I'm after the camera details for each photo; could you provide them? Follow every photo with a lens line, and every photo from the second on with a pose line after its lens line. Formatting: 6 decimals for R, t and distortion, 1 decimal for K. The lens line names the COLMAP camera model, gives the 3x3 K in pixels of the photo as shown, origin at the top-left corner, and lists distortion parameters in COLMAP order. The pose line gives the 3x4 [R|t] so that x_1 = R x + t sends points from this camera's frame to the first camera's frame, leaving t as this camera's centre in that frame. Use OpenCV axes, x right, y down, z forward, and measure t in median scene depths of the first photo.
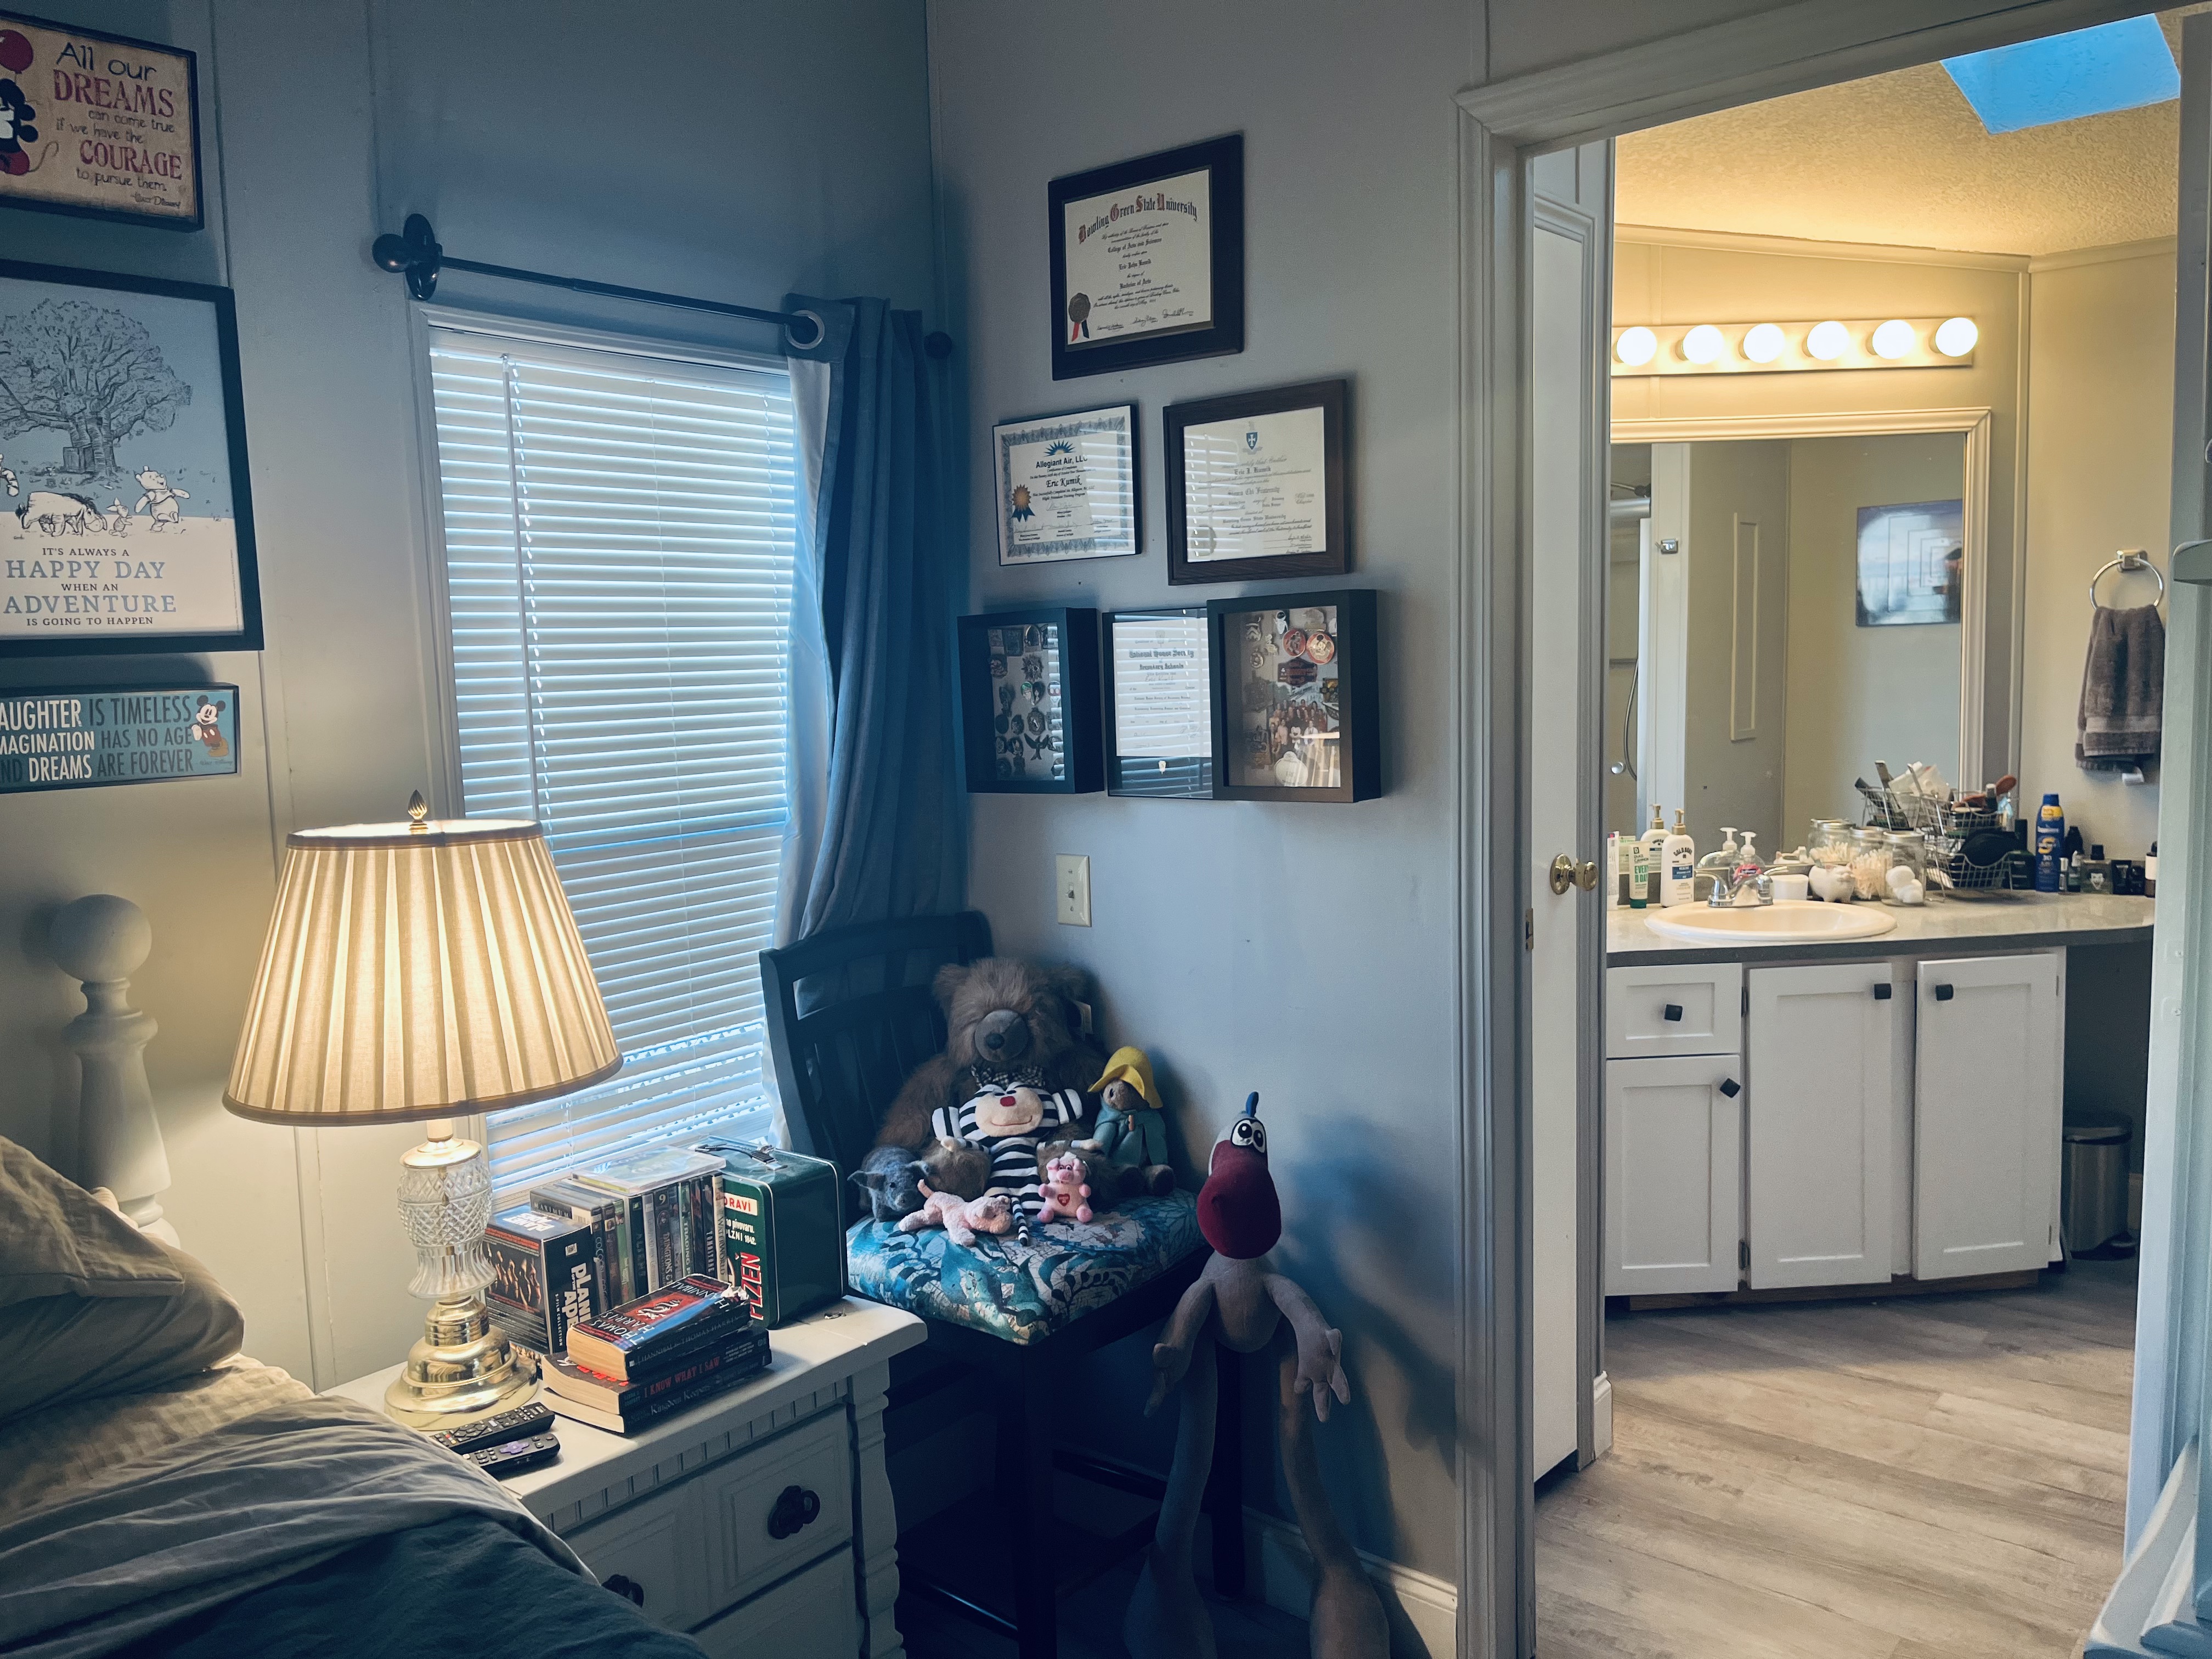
lens RADIAL K [[1675.7, 0, 1104.7], [0, 1675.7, 824.9], [0, 0, 1]] dist [0.069347, -0.089917]
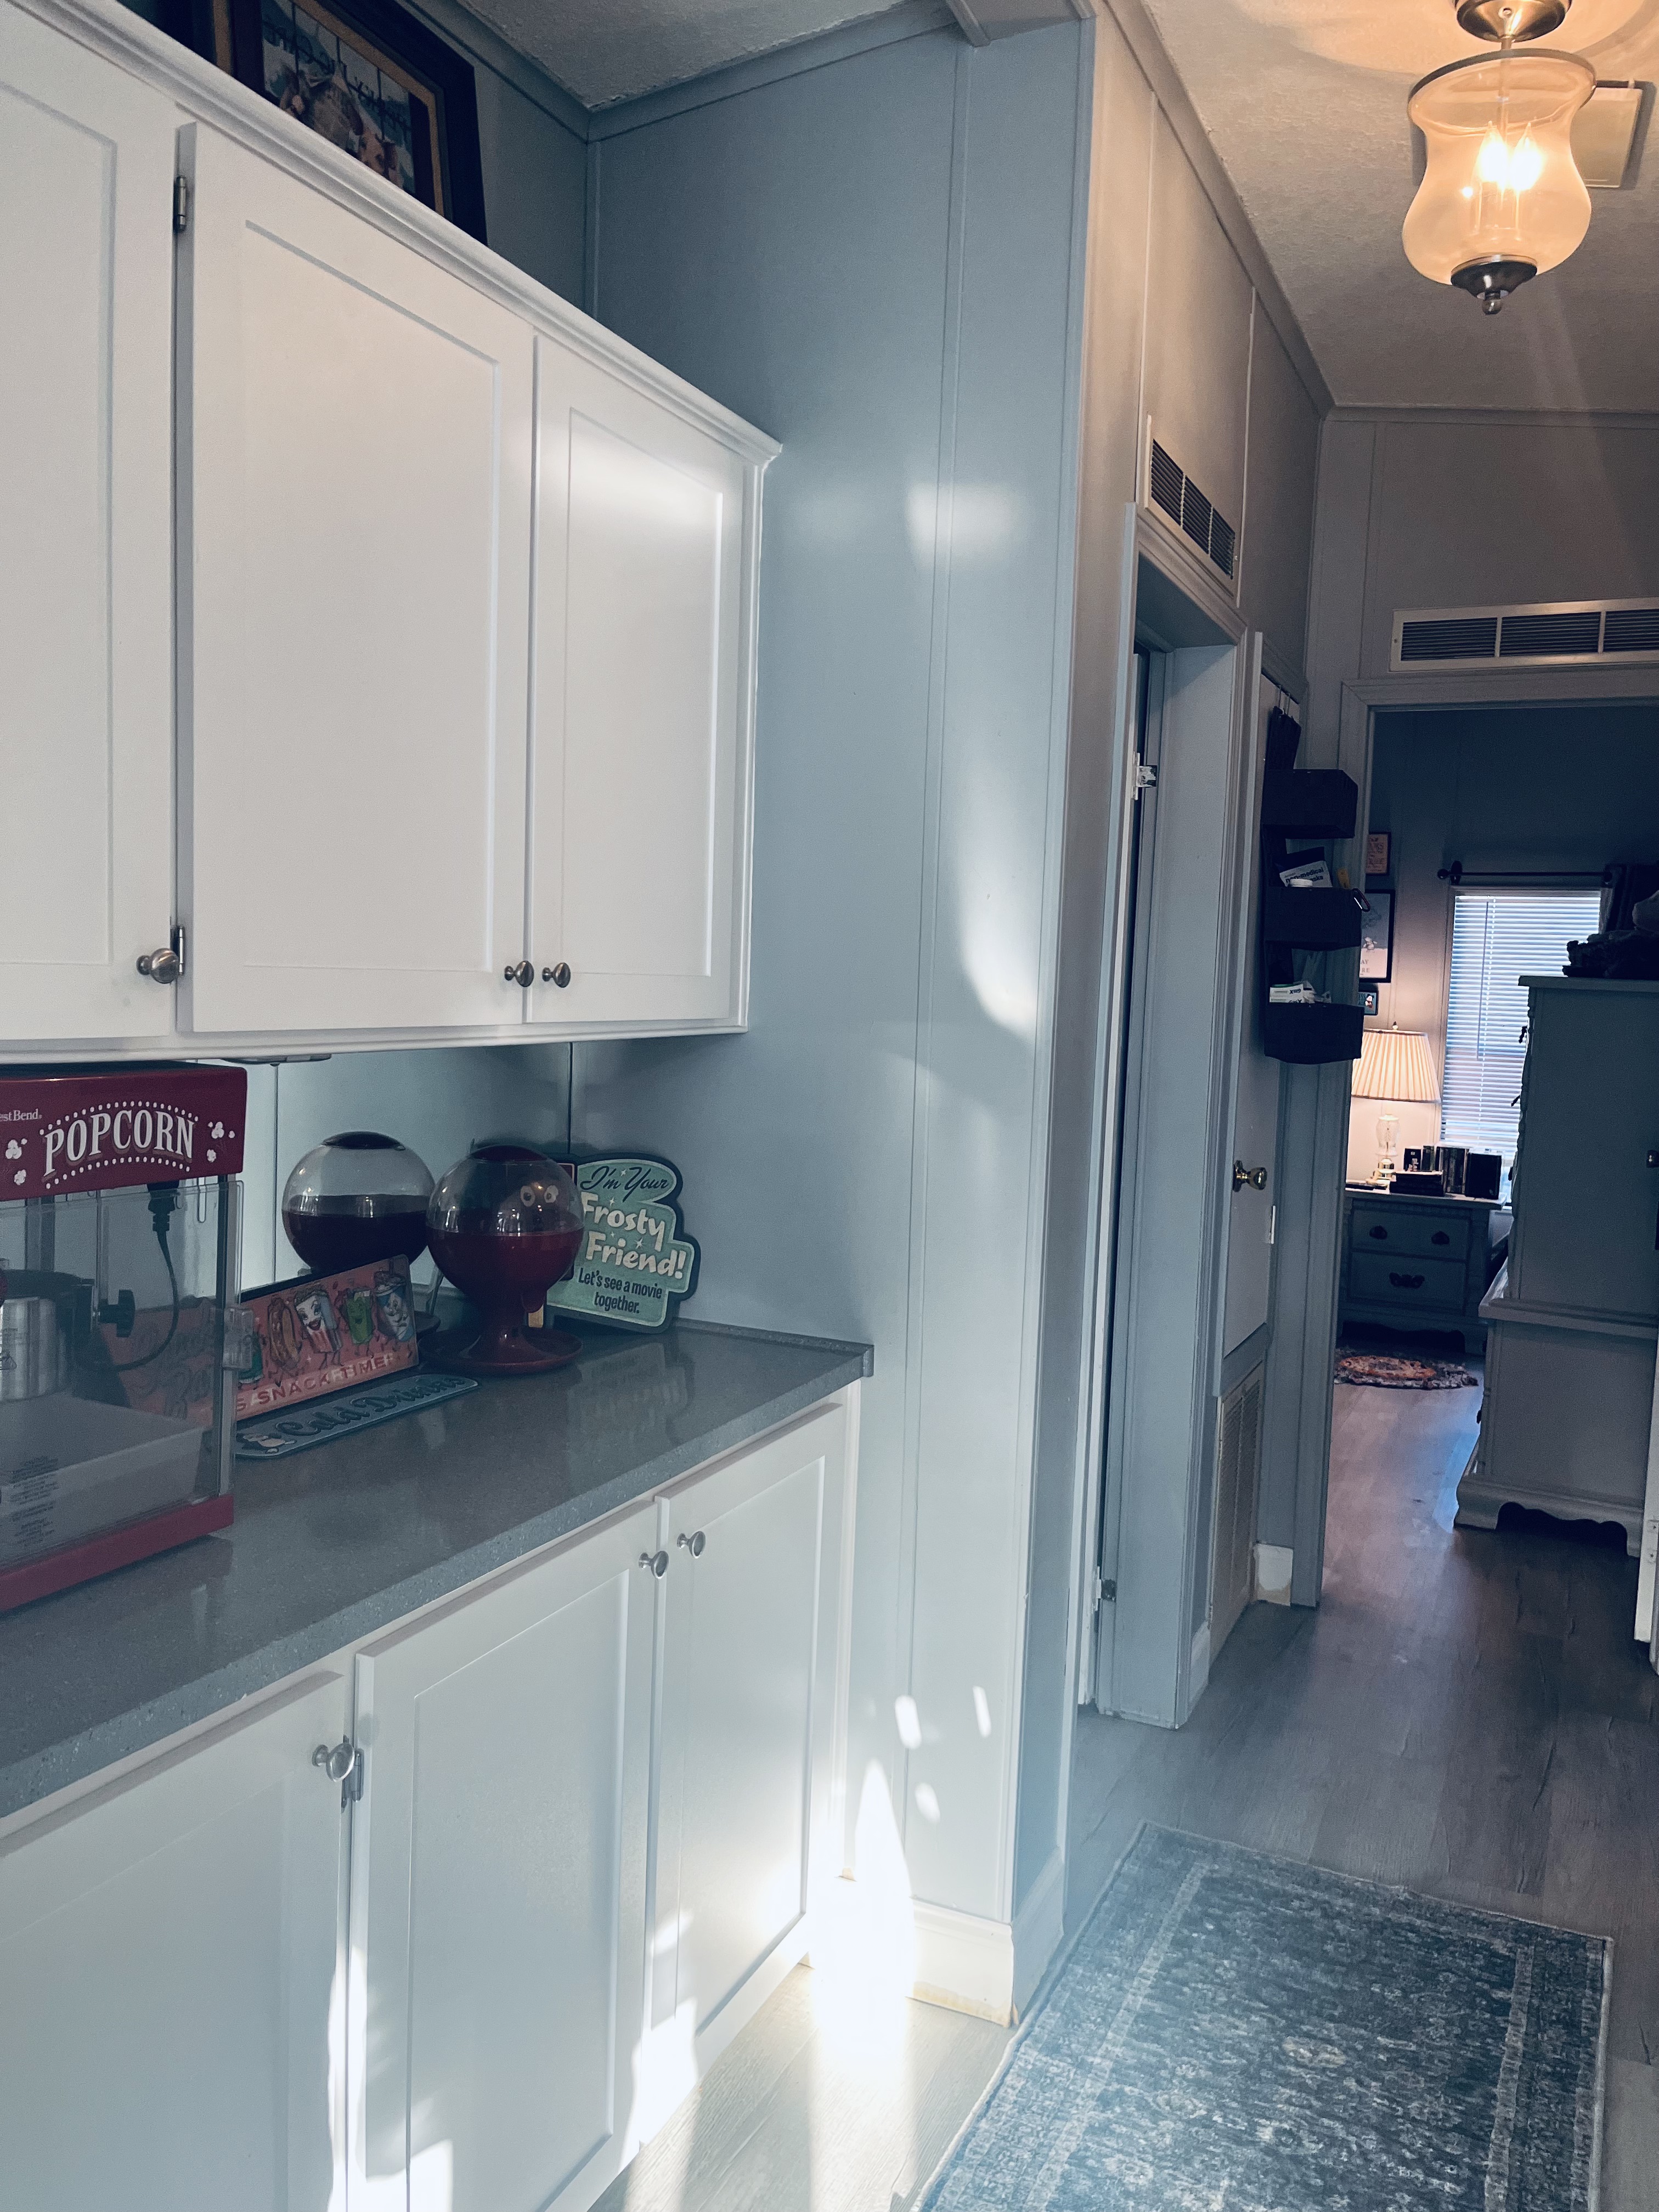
lens RADIAL K [[1675.7, 0, 831.2], [0, 1675.7, 1094.6], [0, 0, 1]] dist [0.069347, -0.089917]
pose [[0.241930, 0.111497, -0.963866, 2.847280], [-0.147617, 0.986042, 0.077010, 0.036011], [0.958999, 0.123652, 0.255012, -1.118960]]
